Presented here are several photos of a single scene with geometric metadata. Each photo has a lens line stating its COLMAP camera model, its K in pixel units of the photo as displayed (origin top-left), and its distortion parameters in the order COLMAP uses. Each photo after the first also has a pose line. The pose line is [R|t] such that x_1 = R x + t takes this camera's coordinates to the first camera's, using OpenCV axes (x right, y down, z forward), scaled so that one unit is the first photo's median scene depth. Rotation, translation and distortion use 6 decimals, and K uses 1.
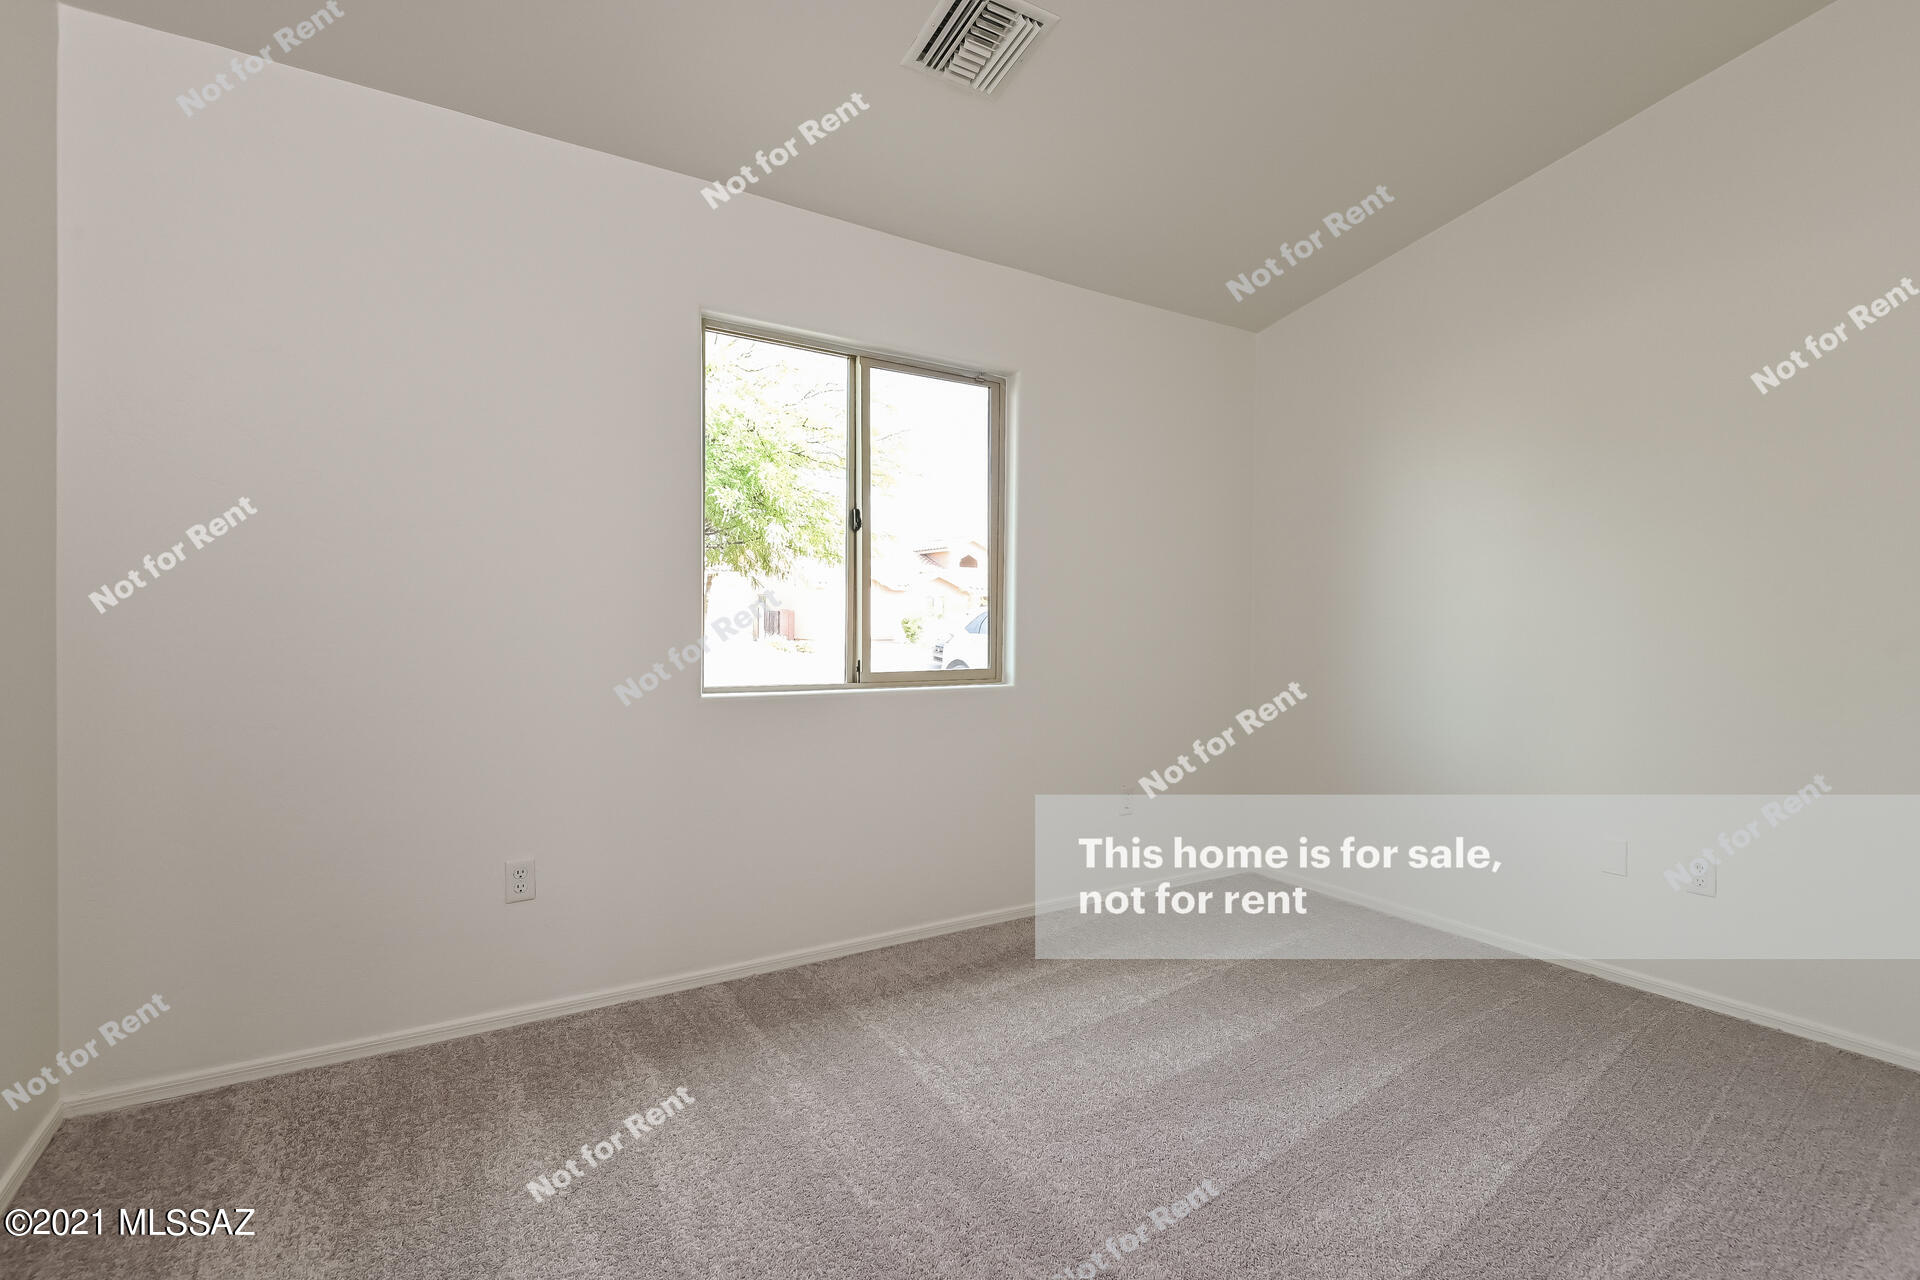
lens RADIAL K [[921.4, 0, 960.0], [0, 921.4, 640.0], [0, 0, 1]] dist [-0.000682, 0.000126]
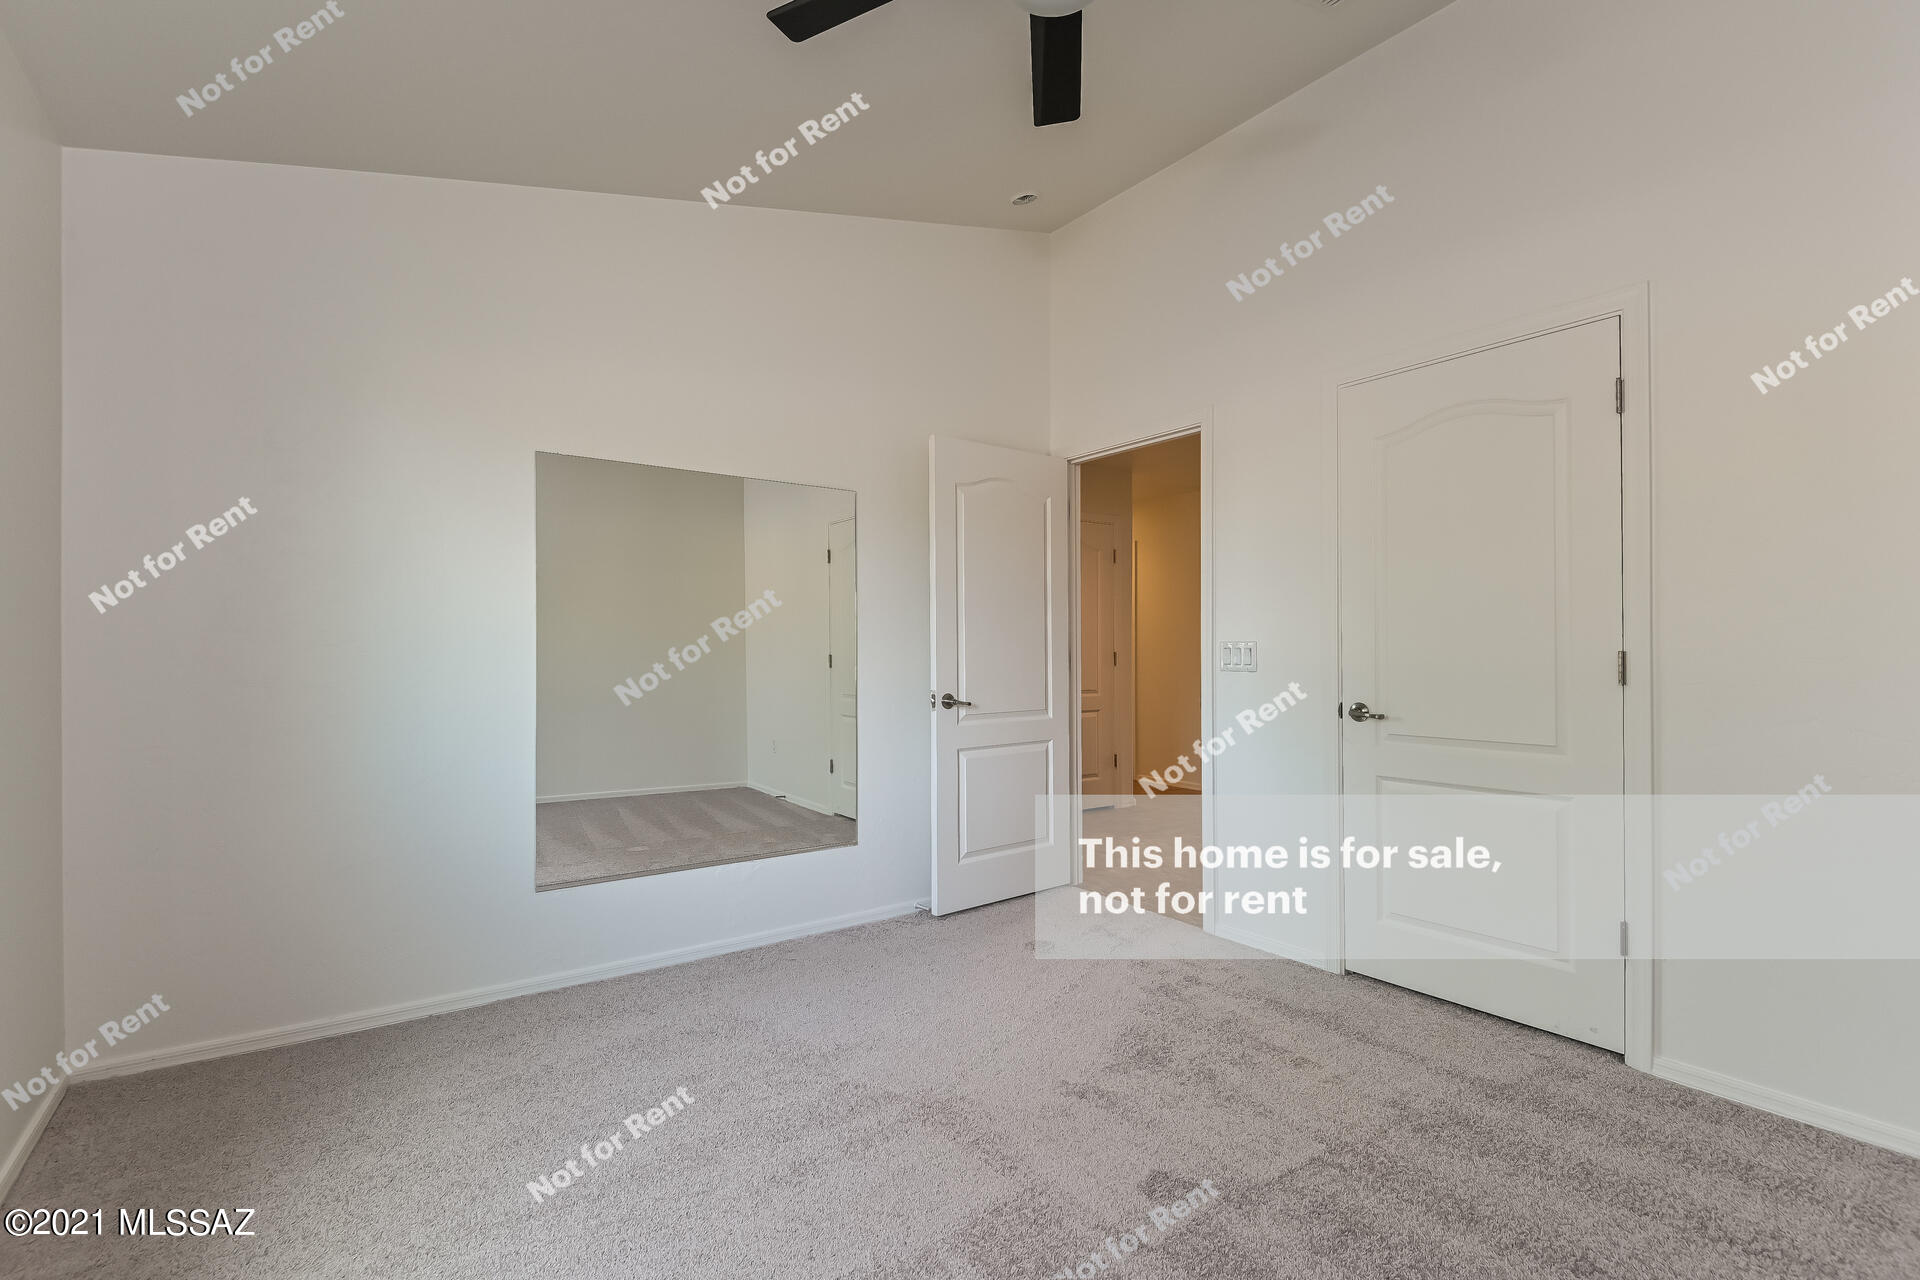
lens RADIAL K [[920.5, 0, 960.0], [0, 920.5, 640.0], [0, 0, 1]] dist [0.000650, -0.000332]
pose [[0.999999, 0.000448, -0.000976, 1.140591], [-0.000448, 1.000000, -0.000113, 0.200660], [0.000976, 0.000114, 1.000000, 0.000931]]
